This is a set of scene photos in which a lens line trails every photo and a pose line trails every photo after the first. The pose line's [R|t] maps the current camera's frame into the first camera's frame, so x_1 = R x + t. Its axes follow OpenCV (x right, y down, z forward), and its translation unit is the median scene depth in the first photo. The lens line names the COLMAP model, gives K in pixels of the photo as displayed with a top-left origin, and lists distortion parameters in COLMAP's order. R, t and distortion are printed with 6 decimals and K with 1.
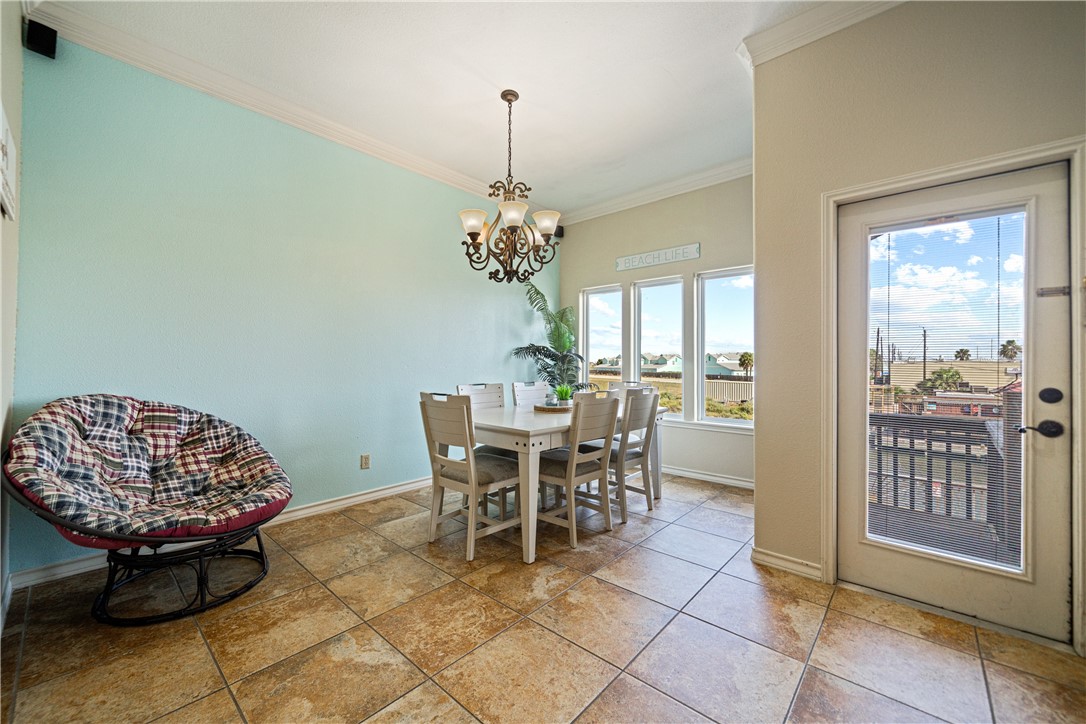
lens RADIAL K [[408.8, 0, 544.6], [0, 408.8, 361.0], [0, 0, 1]] dist [-0.002573, -0.000011]
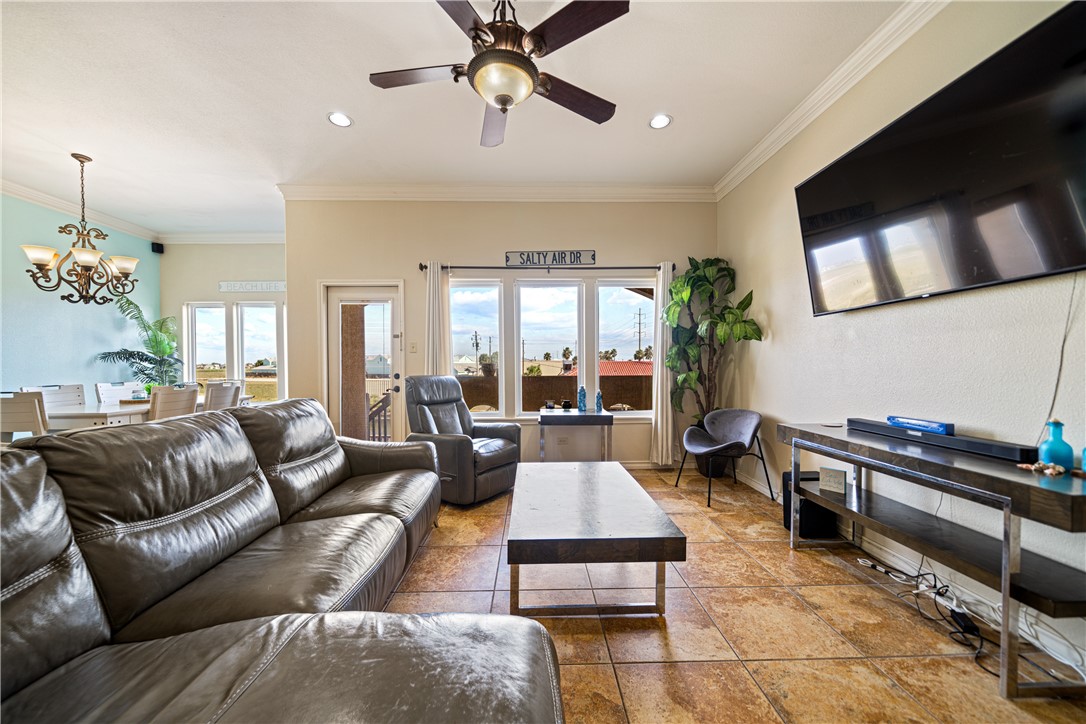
lens RADIAL K [[388.6, 0, 534.6], [0, 388.6, 370.2], [0, 0, 1]] dist [-0.002996, -0.000076]
pose [[0.736083, -0.021522, 0.676549, 0.097921], [0.005996, 0.999663, 0.025276, -0.005996], [-0.676864, -0.014548, 0.735964, -0.667110]]
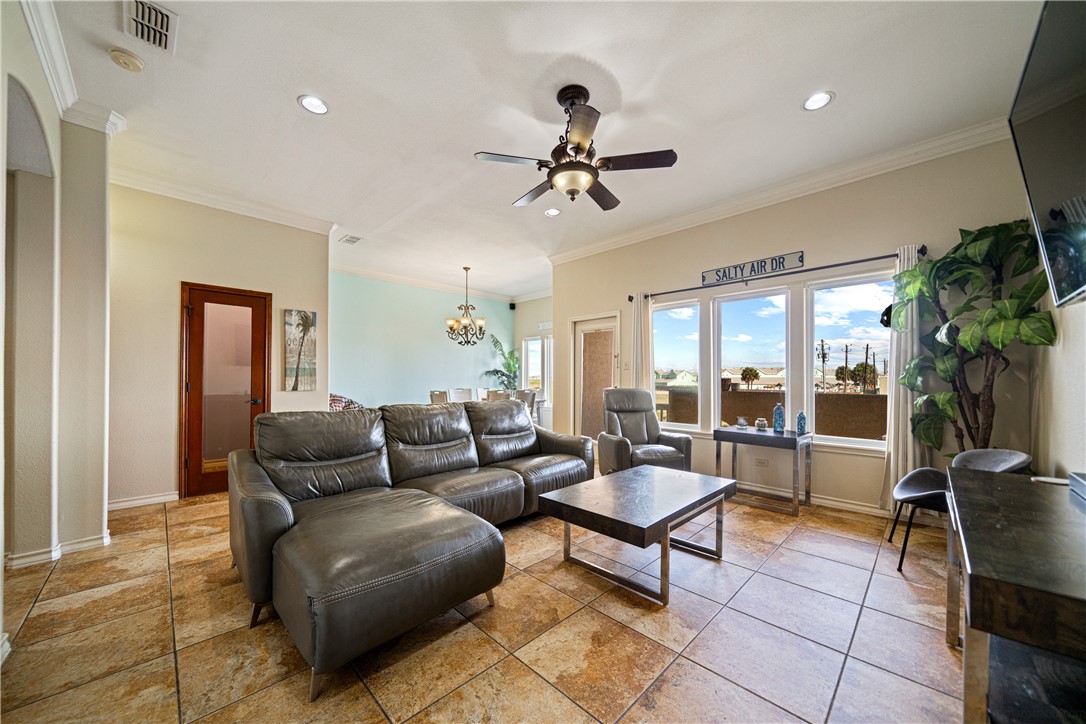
lens RADIAL K [[388.6, 0, 553.0], [0, 388.6, 374.9], [0, 0, 1]] dist [-0.002996, -0.000076]
pose [[0.998589, -0.005798, -0.052786, 0.421485], [0.005609, 0.999977, -0.003725, -0.007667], [0.052806, 0.003424, 0.998599, -0.983295]]
